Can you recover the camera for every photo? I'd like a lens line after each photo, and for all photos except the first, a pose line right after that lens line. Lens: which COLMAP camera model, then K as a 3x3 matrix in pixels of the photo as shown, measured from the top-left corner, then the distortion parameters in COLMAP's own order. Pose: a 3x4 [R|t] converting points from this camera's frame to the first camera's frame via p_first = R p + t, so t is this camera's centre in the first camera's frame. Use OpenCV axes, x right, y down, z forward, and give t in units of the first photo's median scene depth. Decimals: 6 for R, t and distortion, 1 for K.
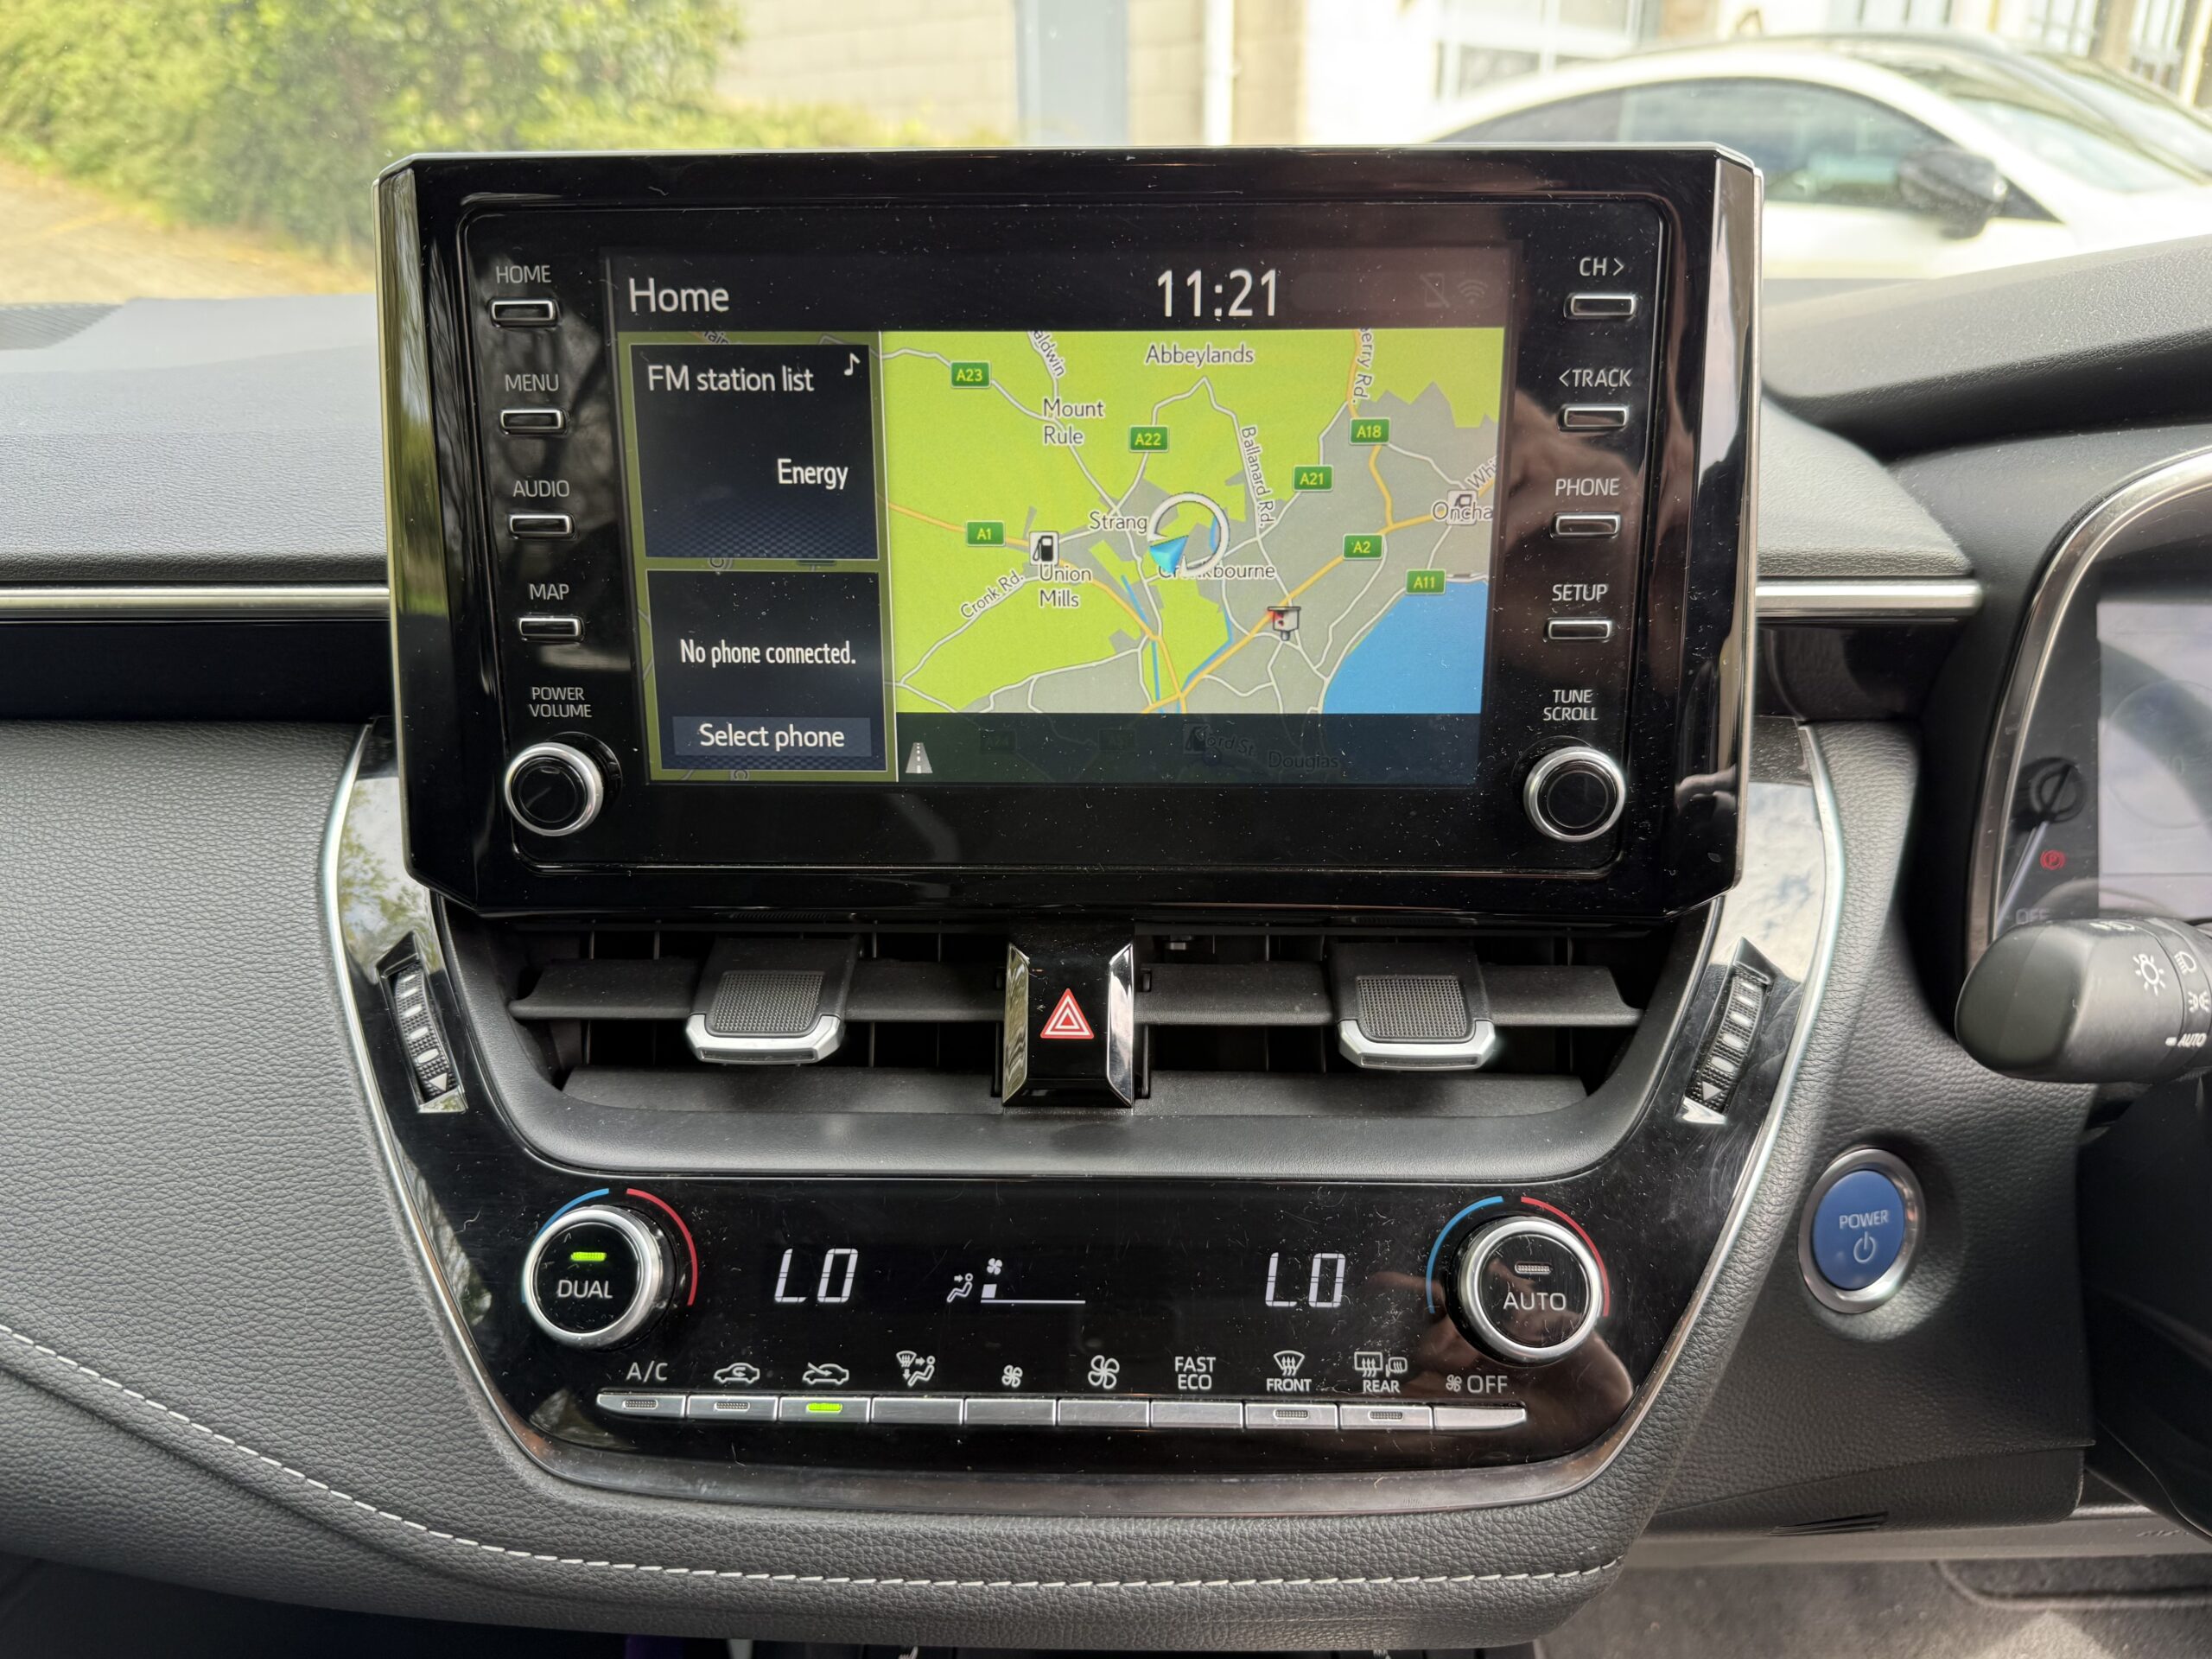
lens RADIAL K [[1613.6, 0, 1101.6], [0, 1613.6, 840.9], [0, 0, 1]] dist [0.060928, -0.067436]
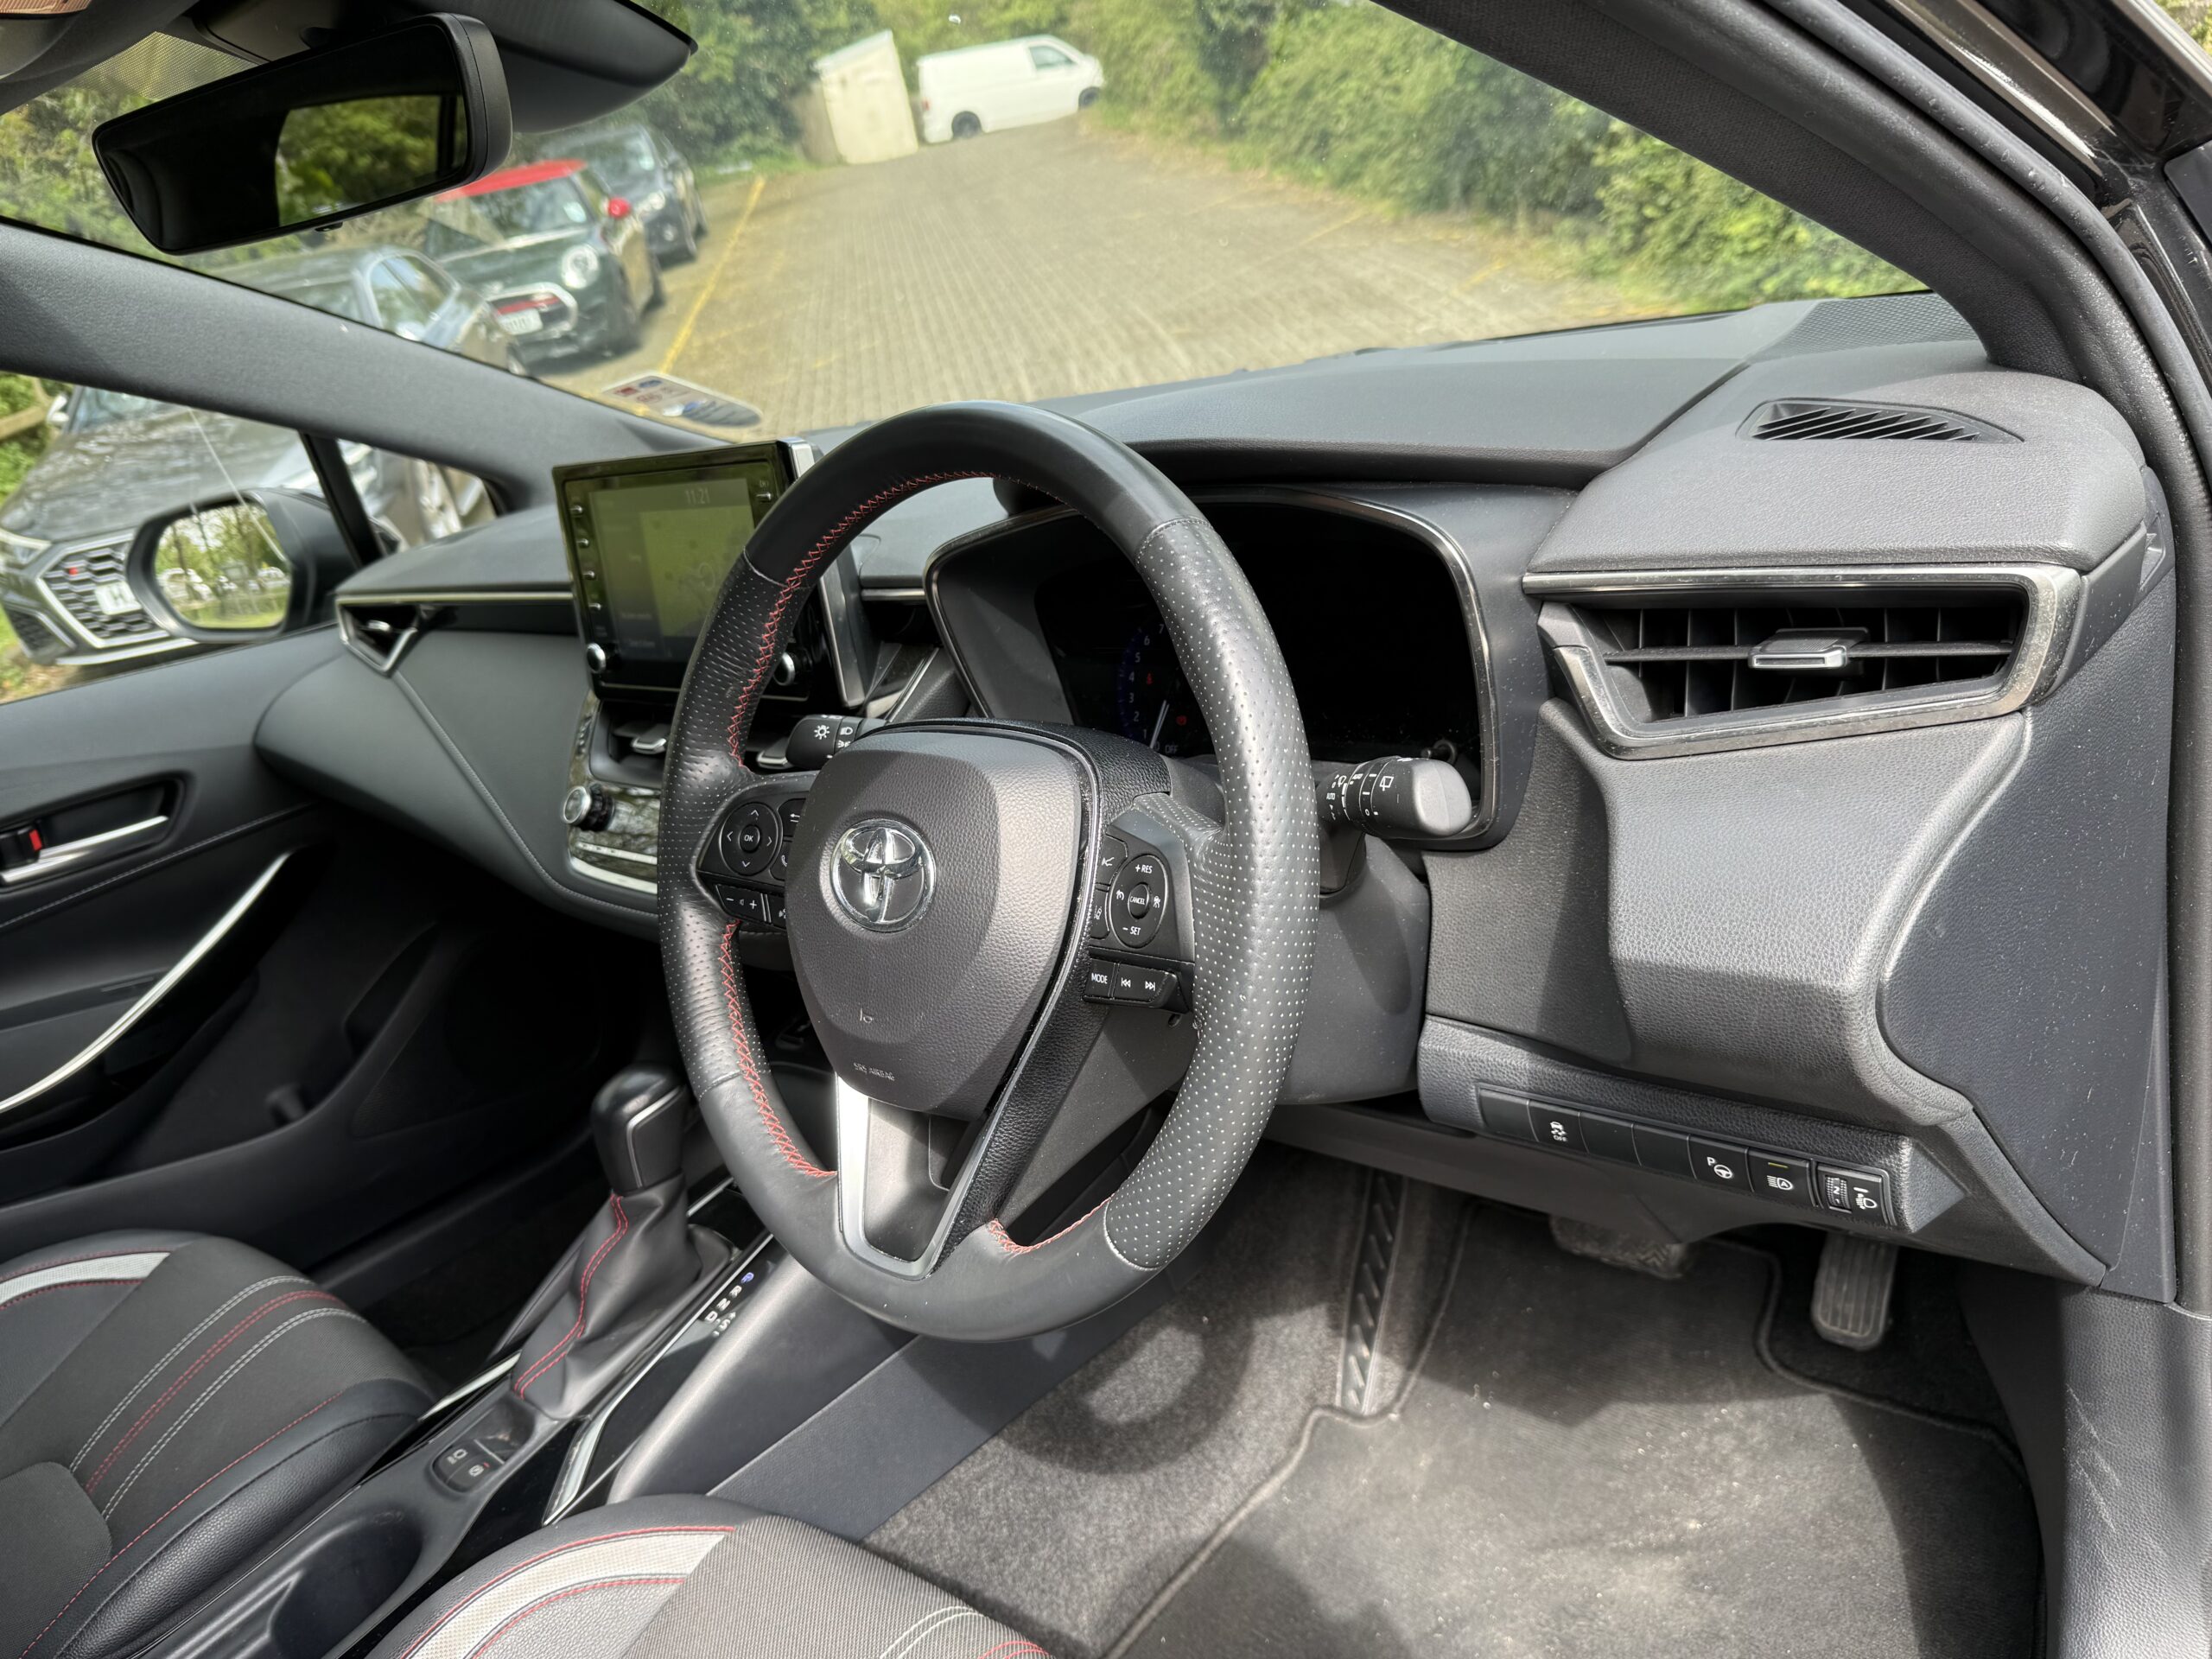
lens RADIAL K [[1602.2, 0, 1106.0], [0, 1602.2, 829.5], [0, 0, 1]] dist [0.003280, -0.007559]
pose [[0.751777, 0.087919, -0.653530, 2.486932], [-0.058739, 0.996061, 0.066431, 0.033096], [0.656796, -0.011554, 0.753980, -0.695345]]
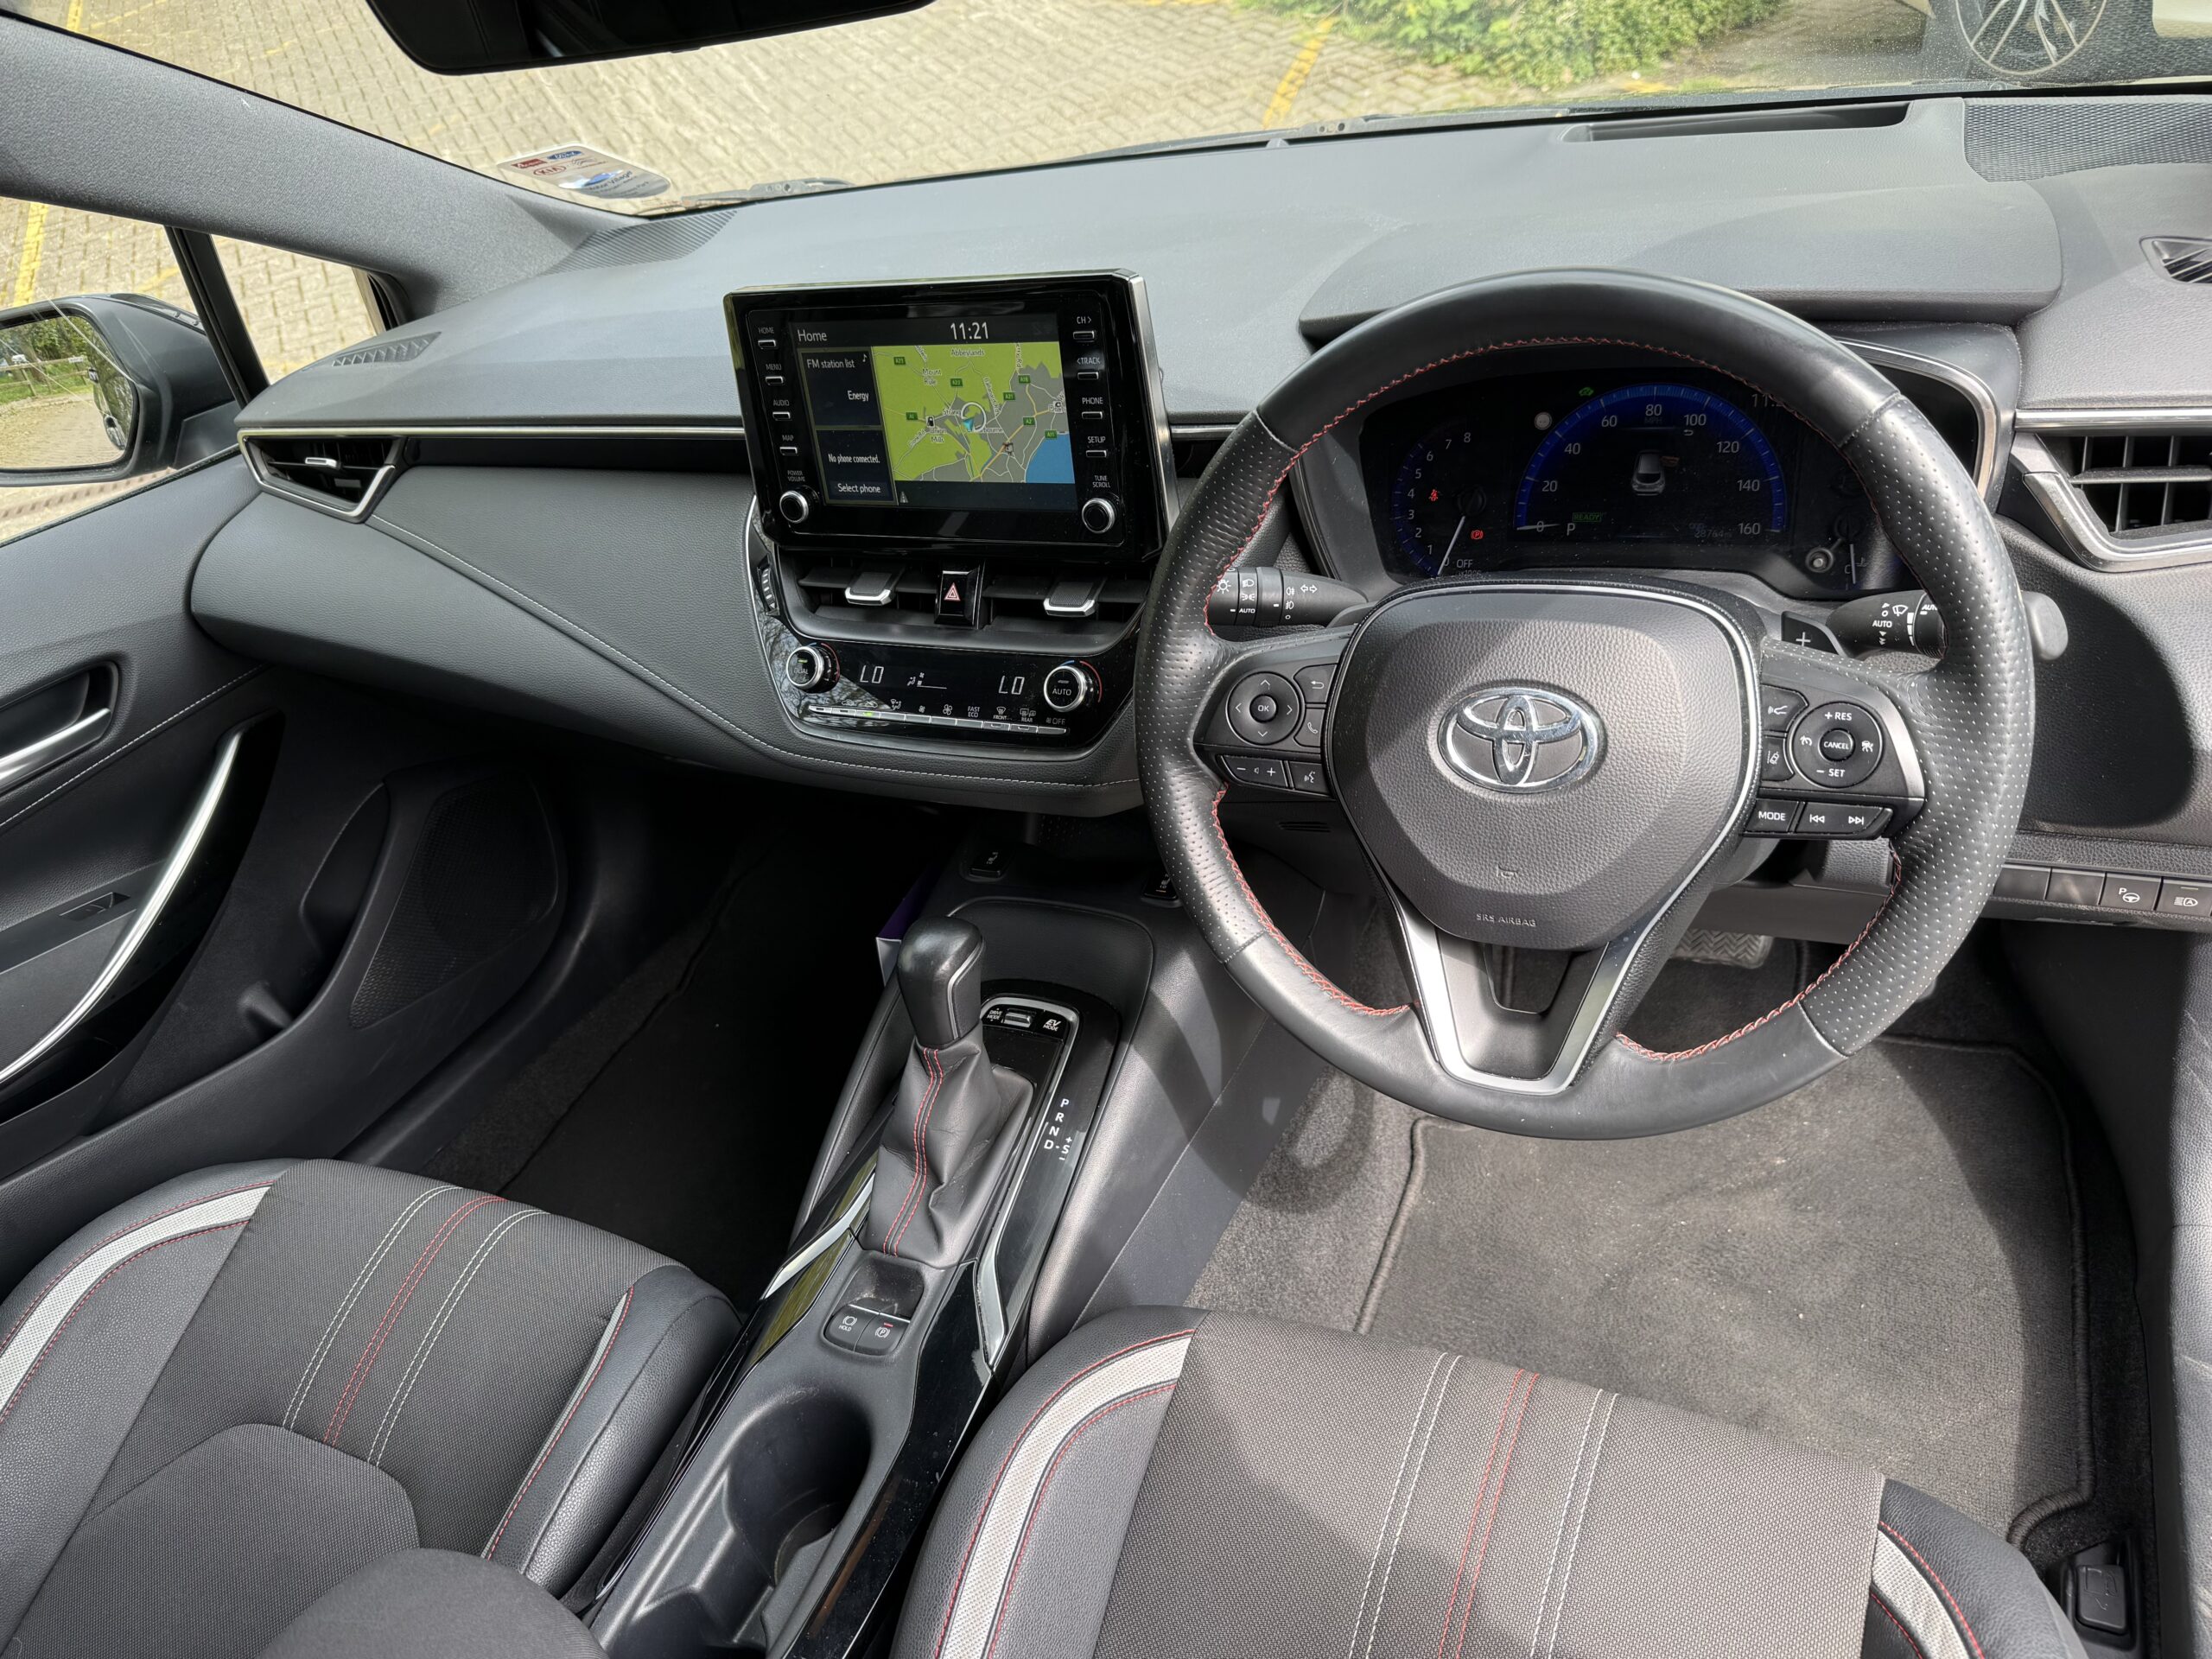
lens RADIAL K [[1573.4, 0, 1103.5], [0, 1573.4, 842.0], [0, 0, 1]] dist [0.121531, -0.208170]
pose [[0.910534, 0.094412, -0.402511, 1.395586], [0.005997, 0.970458, 0.241194, -0.133334], [0.413392, -0.222029, 0.883069, -1.451925]]
